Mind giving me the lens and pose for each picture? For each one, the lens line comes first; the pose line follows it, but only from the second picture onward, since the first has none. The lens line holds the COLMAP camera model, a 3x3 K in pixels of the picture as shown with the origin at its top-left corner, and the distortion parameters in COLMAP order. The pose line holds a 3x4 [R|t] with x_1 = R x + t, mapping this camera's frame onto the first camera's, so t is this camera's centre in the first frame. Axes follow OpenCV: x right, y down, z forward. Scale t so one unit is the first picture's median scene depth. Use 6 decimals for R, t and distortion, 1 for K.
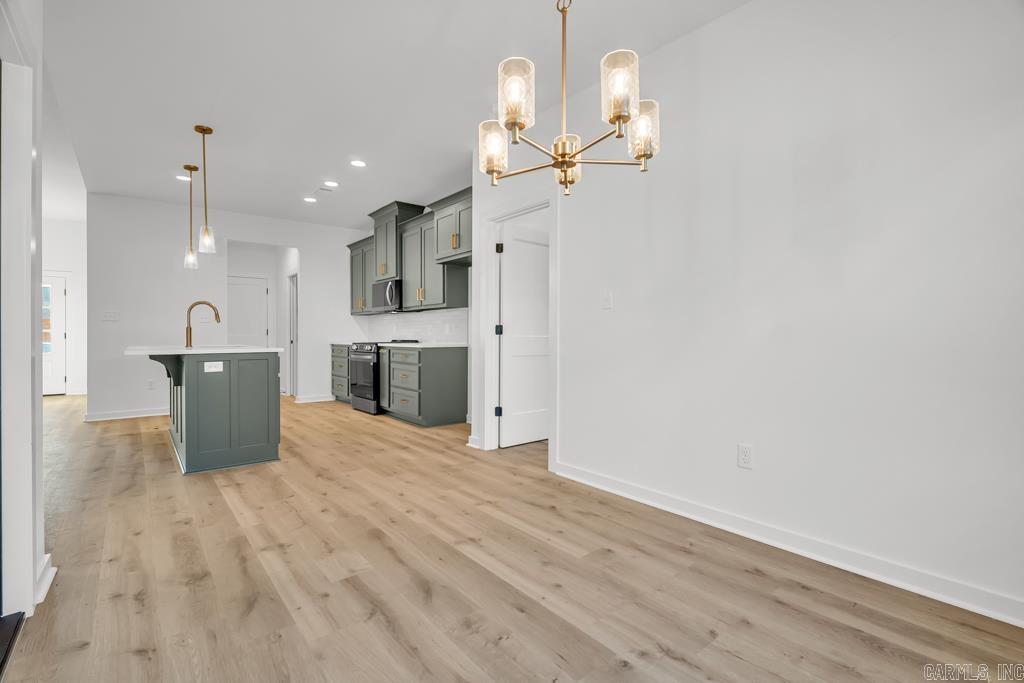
lens RADIAL K [[470.5, 0, 514.3], [0, 470.5, 338.2], [0, 0, 1]] dist [-0.004552, -0.001745]
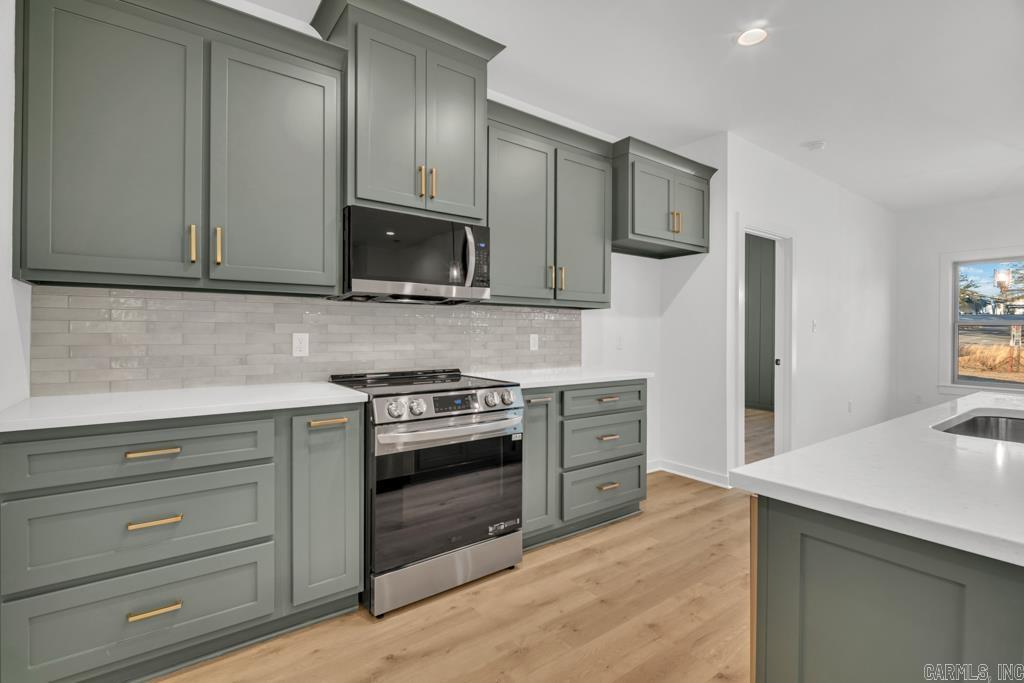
lens RADIAL K [[480.7, 0, 508.3], [0, 480.7, 331.4], [0, 0, 1]] dist [-0.001679, -0.000277]
pose [[0.043321, 0.004019, 0.999053, -1.104437], [0.001450, 0.999991, -0.004086, -0.048566], [-0.999060, 0.001625, 0.043315, 1.566221]]
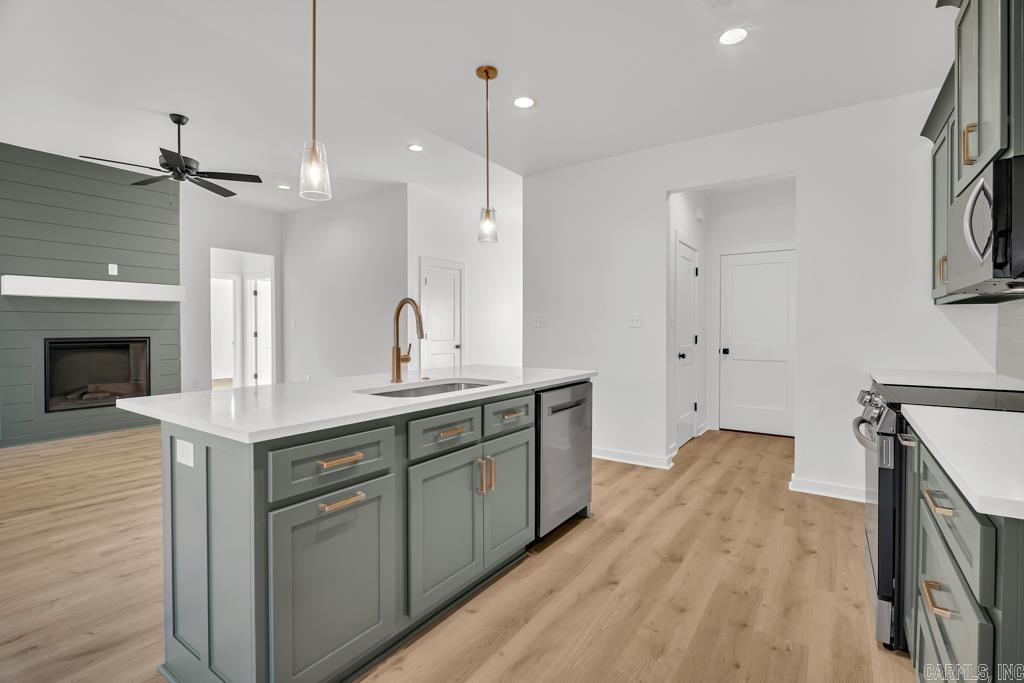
lens RADIAL K [[473.9, 0, 512.2], [0, 473.9, 332.1], [0, 0, 1]] dist [-0.000259, -0.000767]
pose [[0.284289, 0.009627, -0.958690, -0.133273], [-0.007911, 0.999939, 0.007695, -0.051516], [0.958706, 0.005397, 0.284348, 1.100404]]
